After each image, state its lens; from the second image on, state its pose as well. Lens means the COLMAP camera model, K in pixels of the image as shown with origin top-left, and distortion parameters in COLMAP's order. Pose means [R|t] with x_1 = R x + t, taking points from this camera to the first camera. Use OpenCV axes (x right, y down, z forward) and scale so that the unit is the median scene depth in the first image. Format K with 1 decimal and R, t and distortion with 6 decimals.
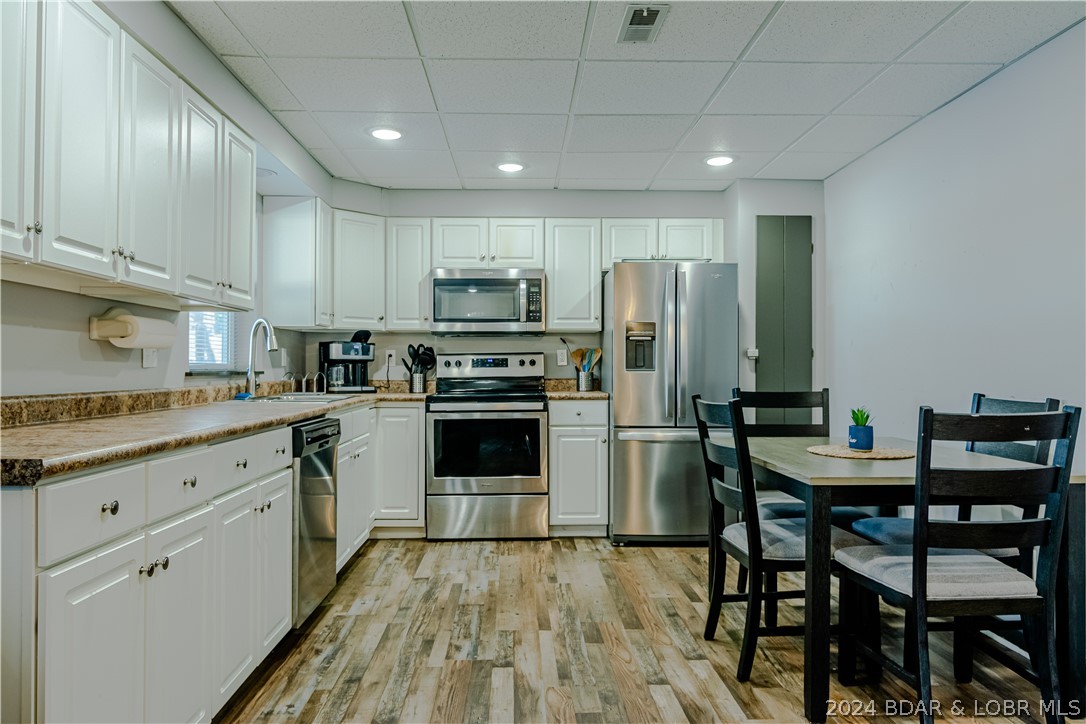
lens RADIAL K [[747.6, 0, 543.0], [0, 747.6, 362.0], [0, 0, 1]] dist [0.003638, -0.000459]
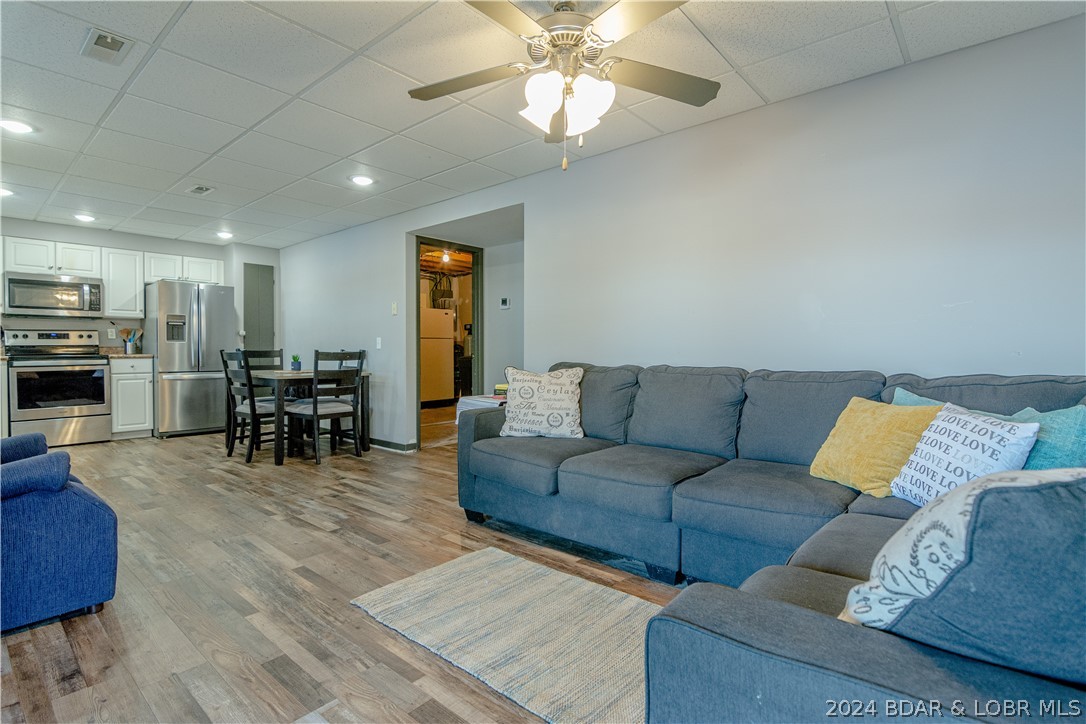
lens RADIAL K [[521.1, 0, 543.0], [0, 521.1, 362.0], [0, 0, 1]] dist [-0.019597, 0.000795]
pose [[0.672004, -0.015627, 0.740383, -0.186436], [-0.007258, 0.999590, 0.027687, 0.019107], [-0.740512, -0.023980, 0.671615, -0.474375]]
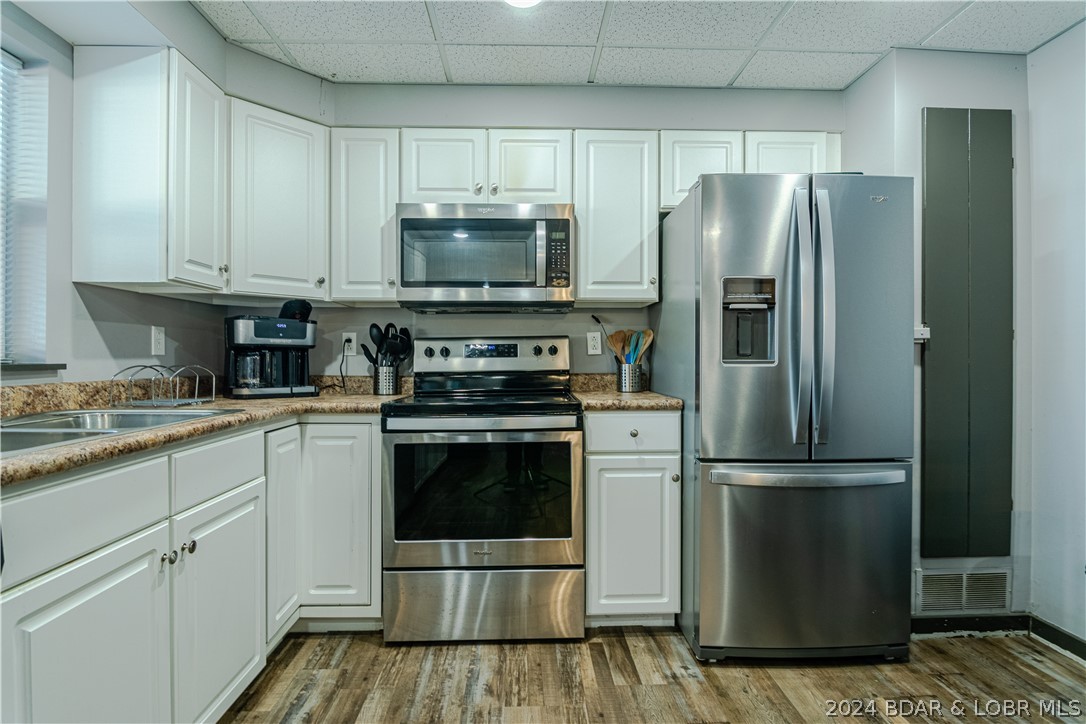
lens RADIAL K [[521.1, 0, 543.0], [0, 521.1, 362.0], [0, 0, 1]] dist [-0.019597, 0.000795]
pose [[0.999996, -0.000562, 0.002913, -0.026283], [0.000523, 0.999908, 0.013533, 0.005279], [-0.002920, -0.013532, 0.999904, 0.554879]]
